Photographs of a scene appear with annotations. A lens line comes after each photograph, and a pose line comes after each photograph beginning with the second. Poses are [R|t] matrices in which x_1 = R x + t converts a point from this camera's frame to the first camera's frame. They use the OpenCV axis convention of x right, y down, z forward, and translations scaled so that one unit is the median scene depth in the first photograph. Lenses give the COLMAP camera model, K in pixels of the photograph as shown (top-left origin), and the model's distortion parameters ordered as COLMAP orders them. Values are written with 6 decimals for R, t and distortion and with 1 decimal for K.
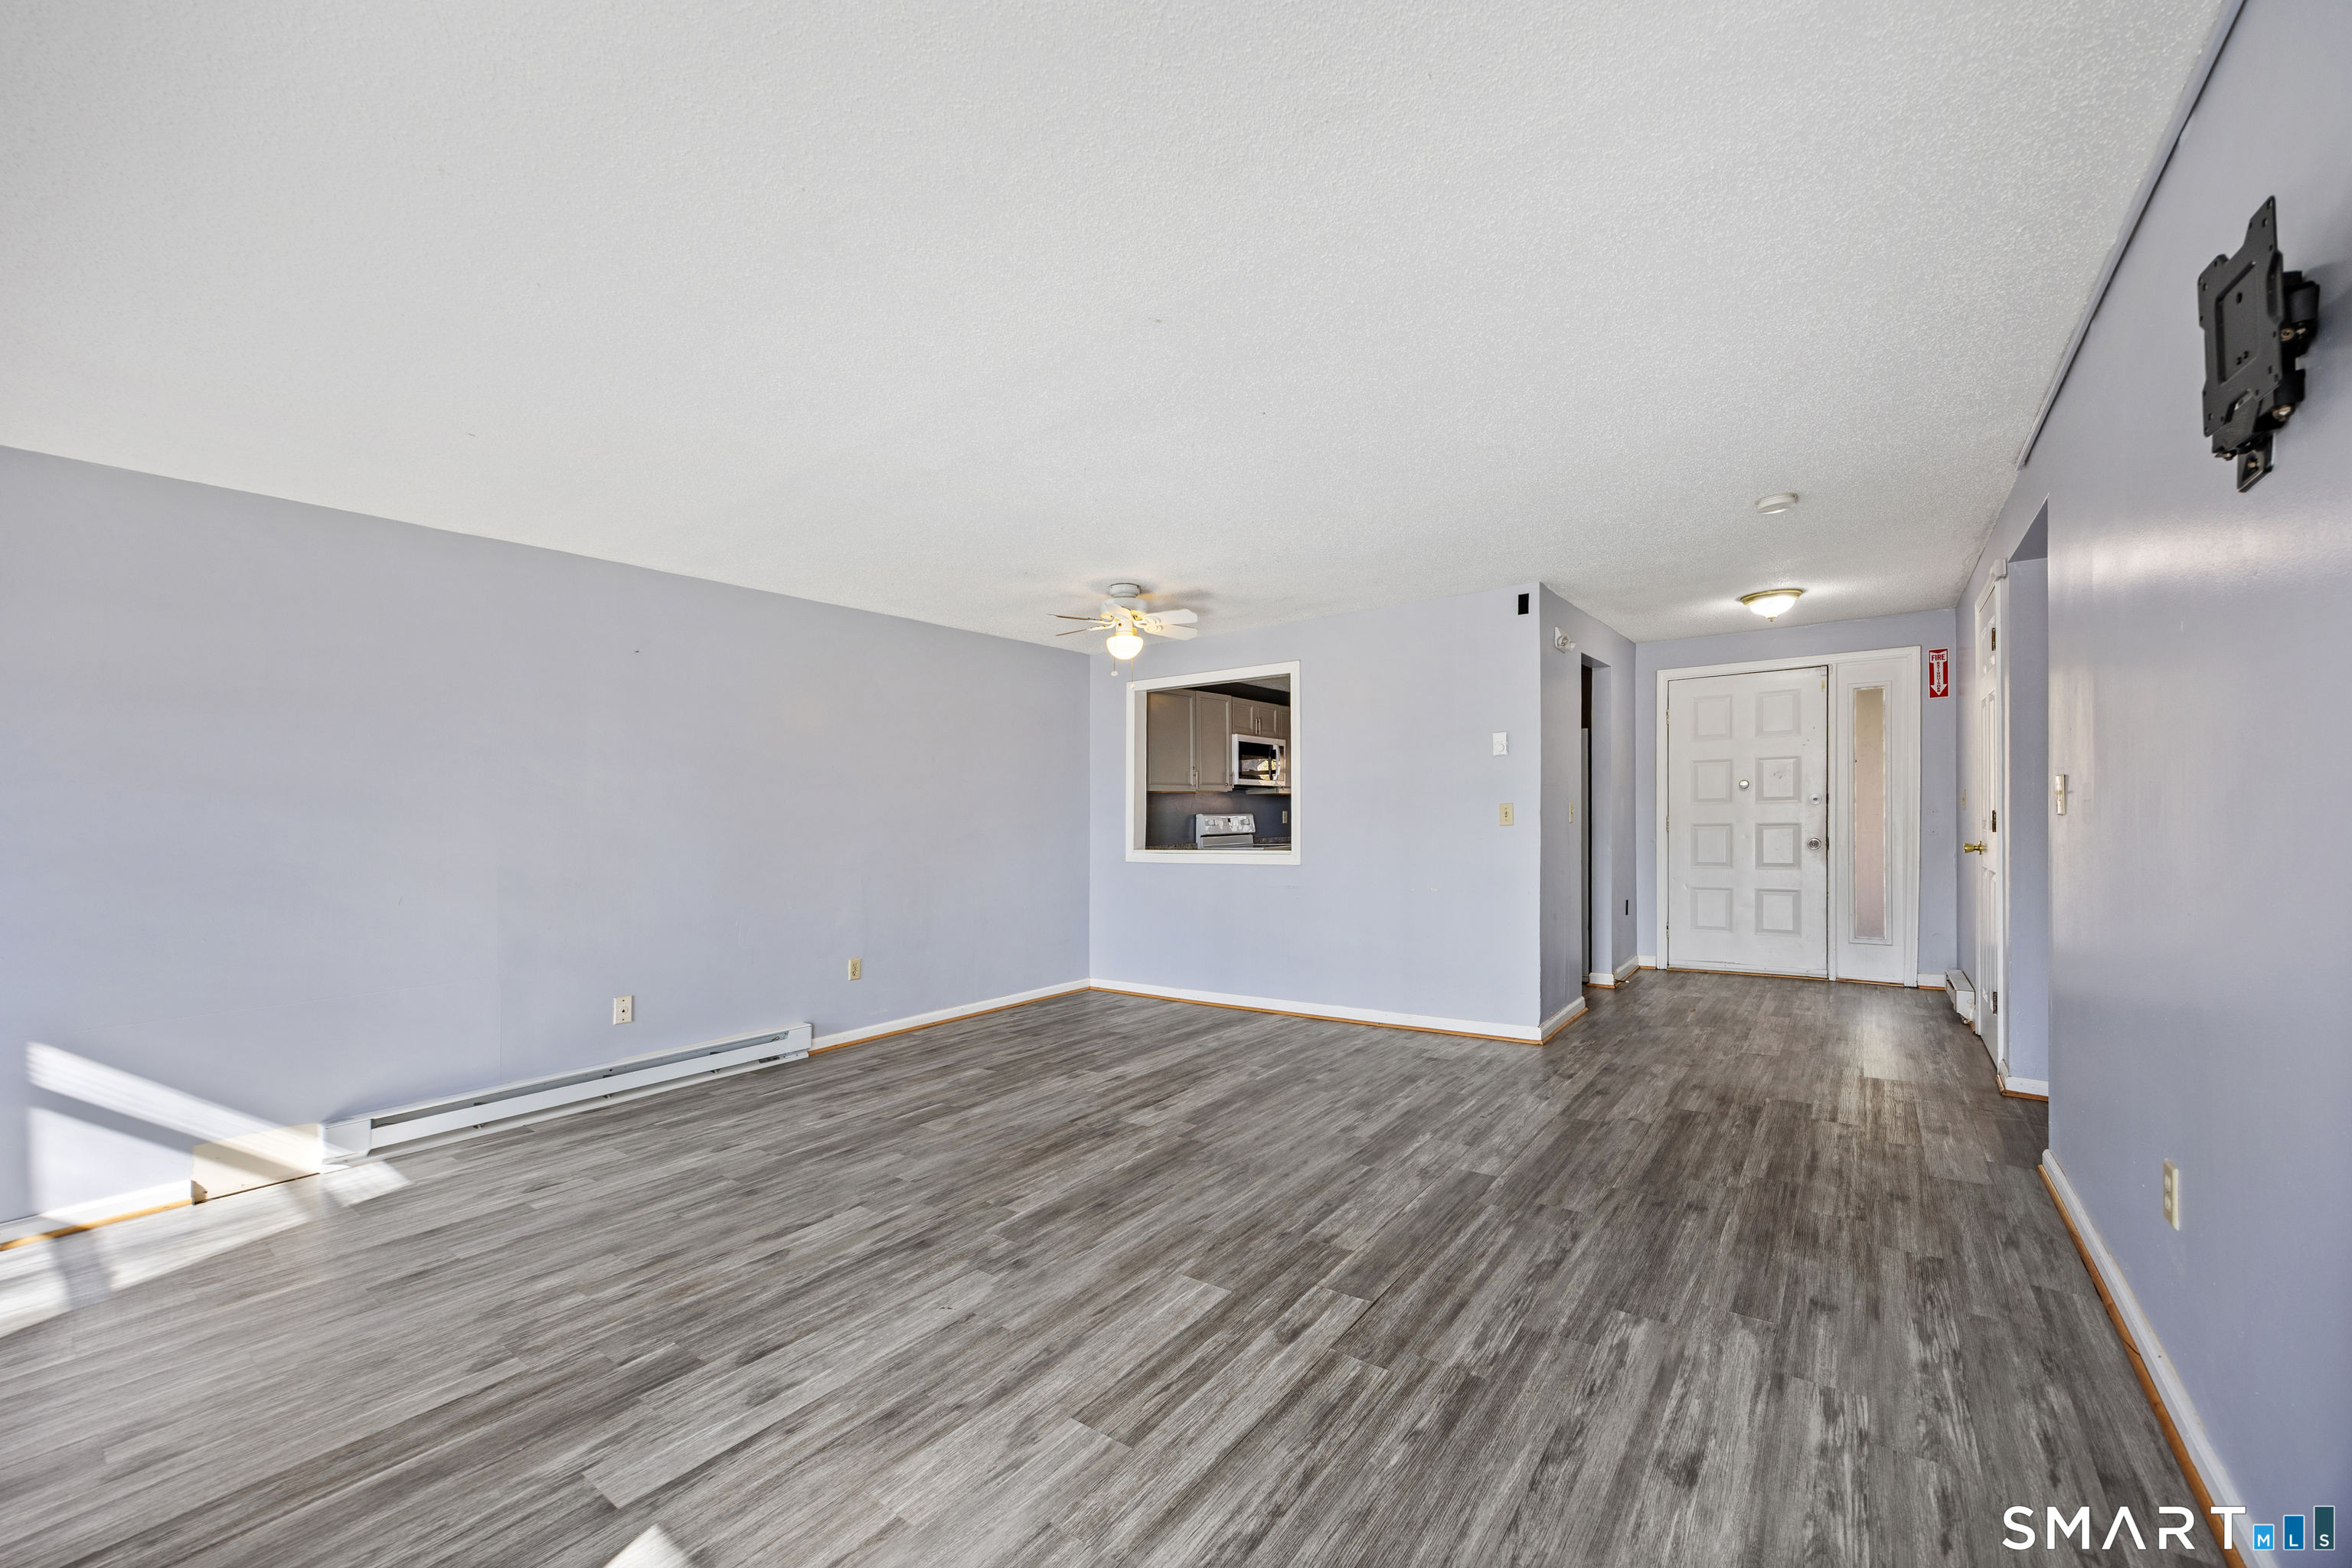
lens RADIAL K [[874.6, 0, 1150.8], [0, 874.6, 825.2], [0, 0, 1]] dist [0.000166, 0.000053]
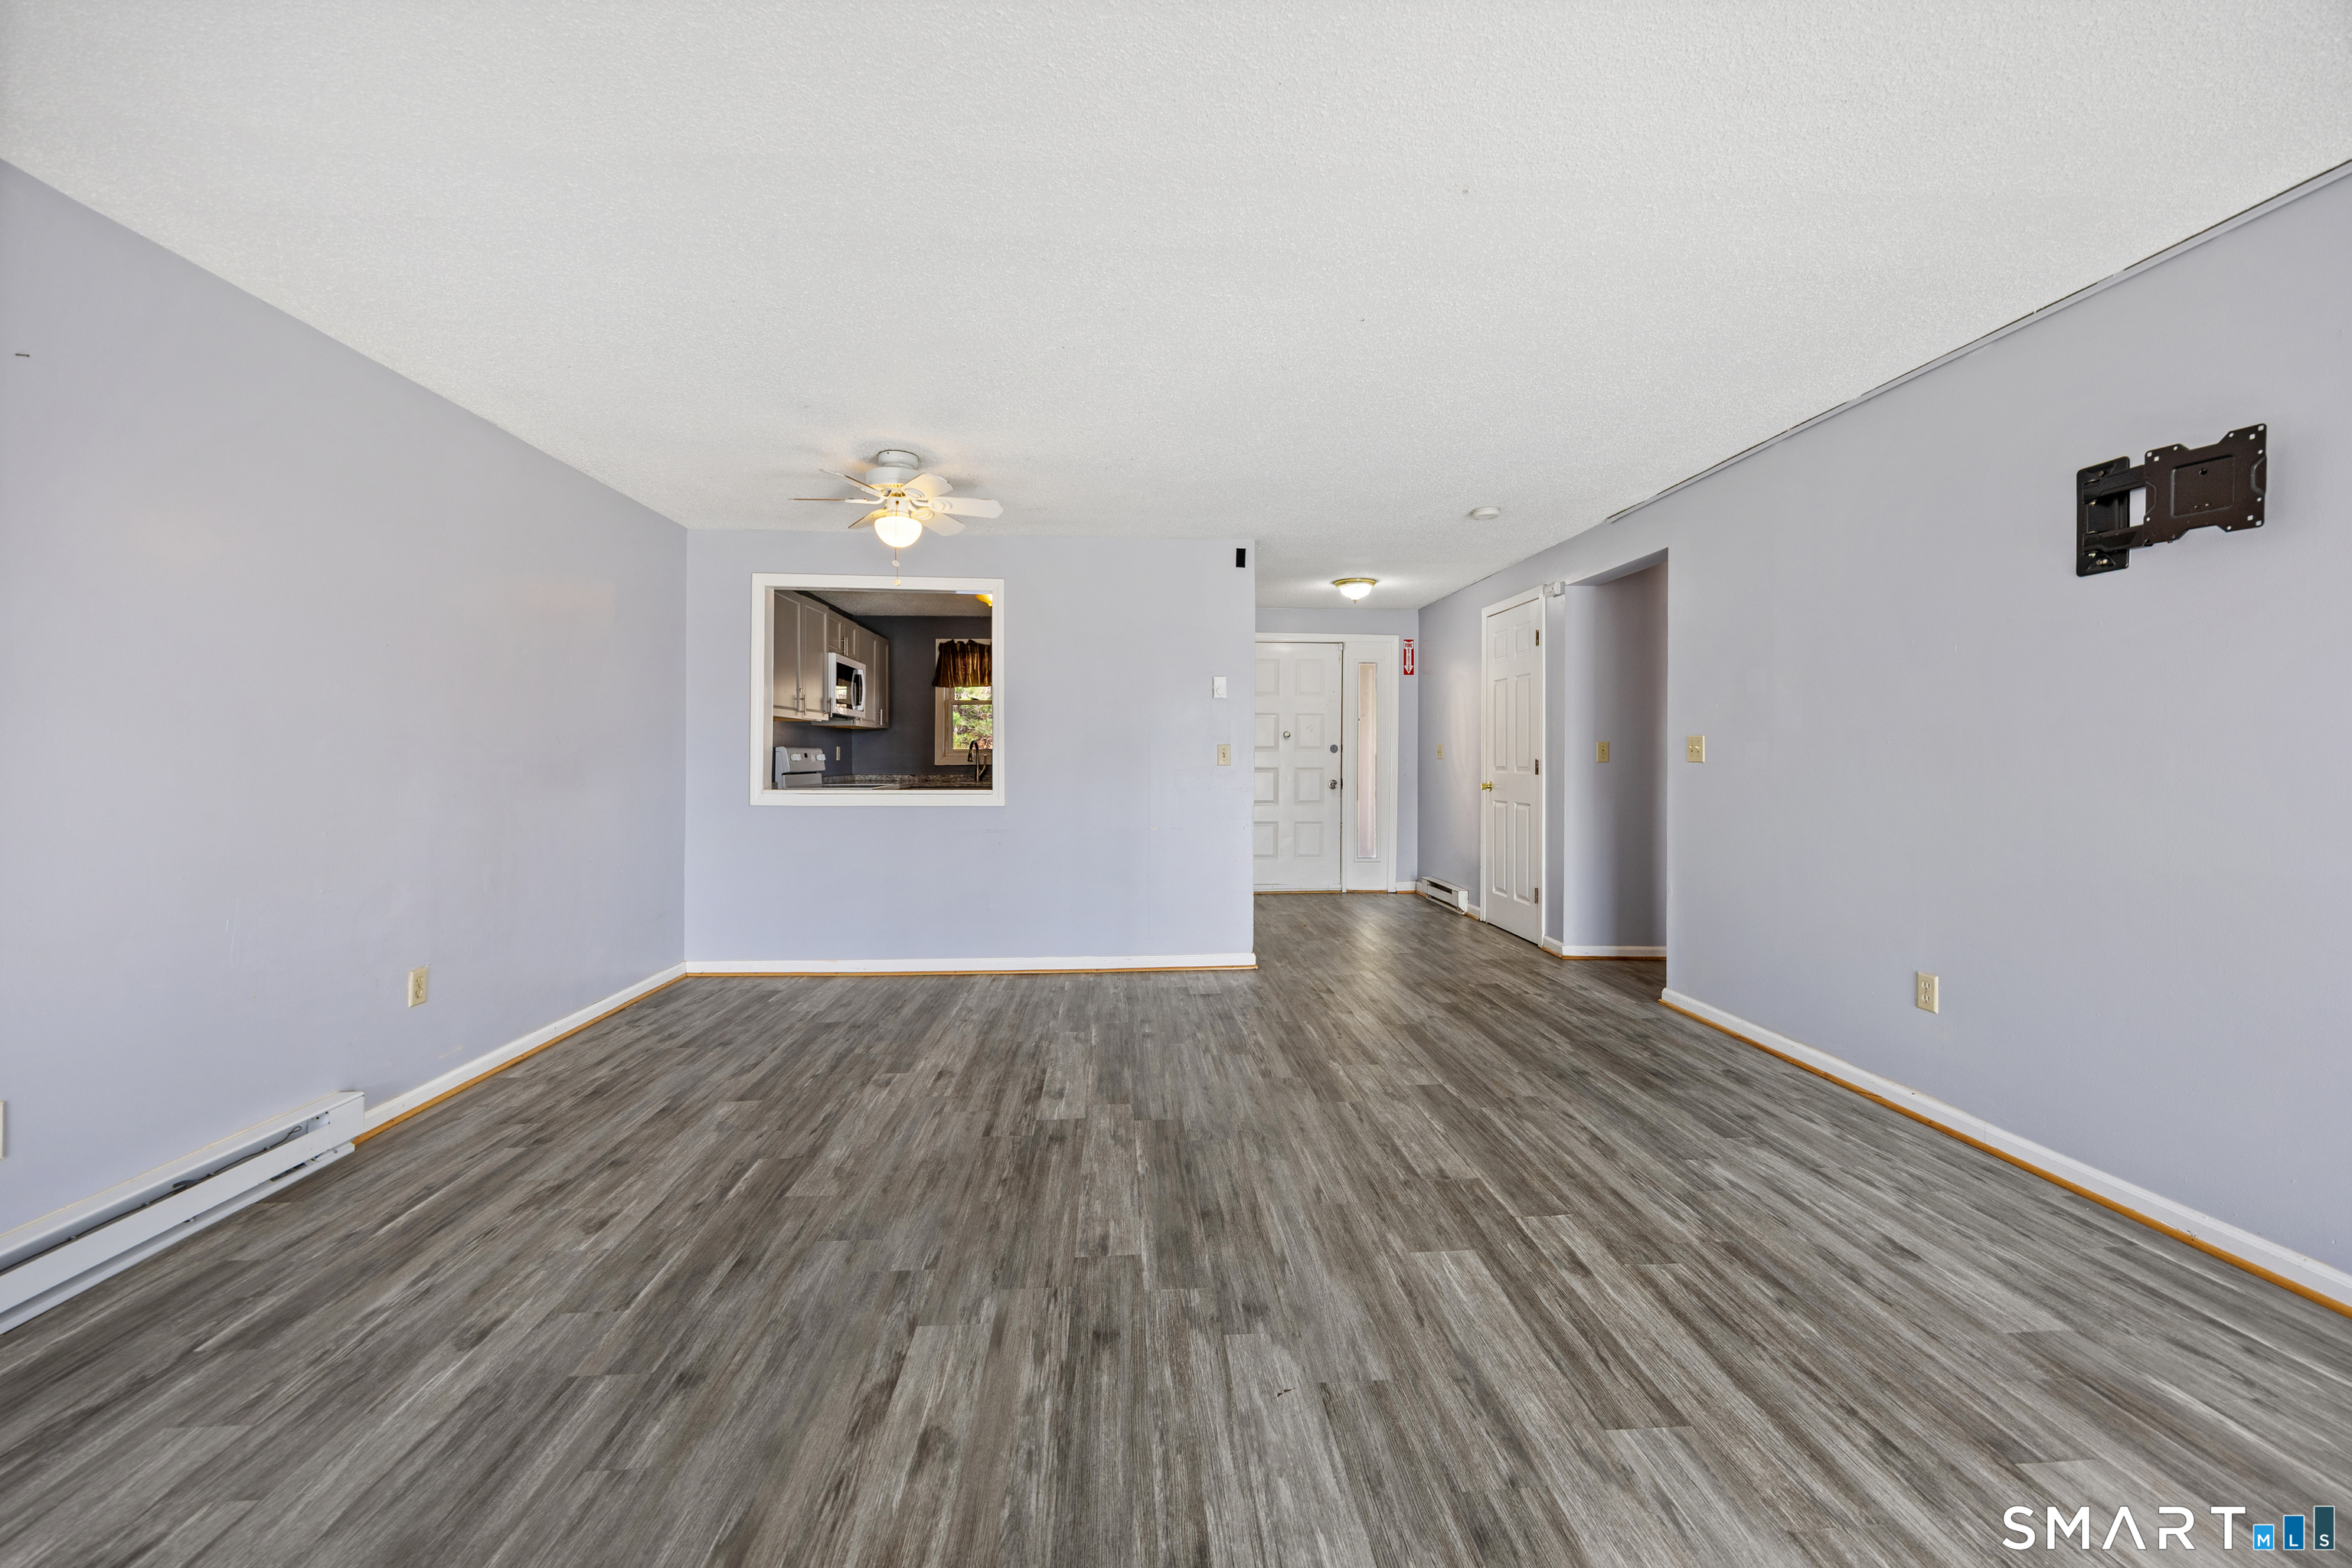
lens RADIAL K [[917.0, 0, 1122.1], [0, 917.0, 767.3], [0, 0, 1]] dist [0.000225, -0.000140]
pose [[0.773889, 0.015049, 0.633142, -0.539157], [-0.014550, 0.999876, -0.005981, 0.016141], [-0.633154, -0.004584, 0.774012, 0.309021]]
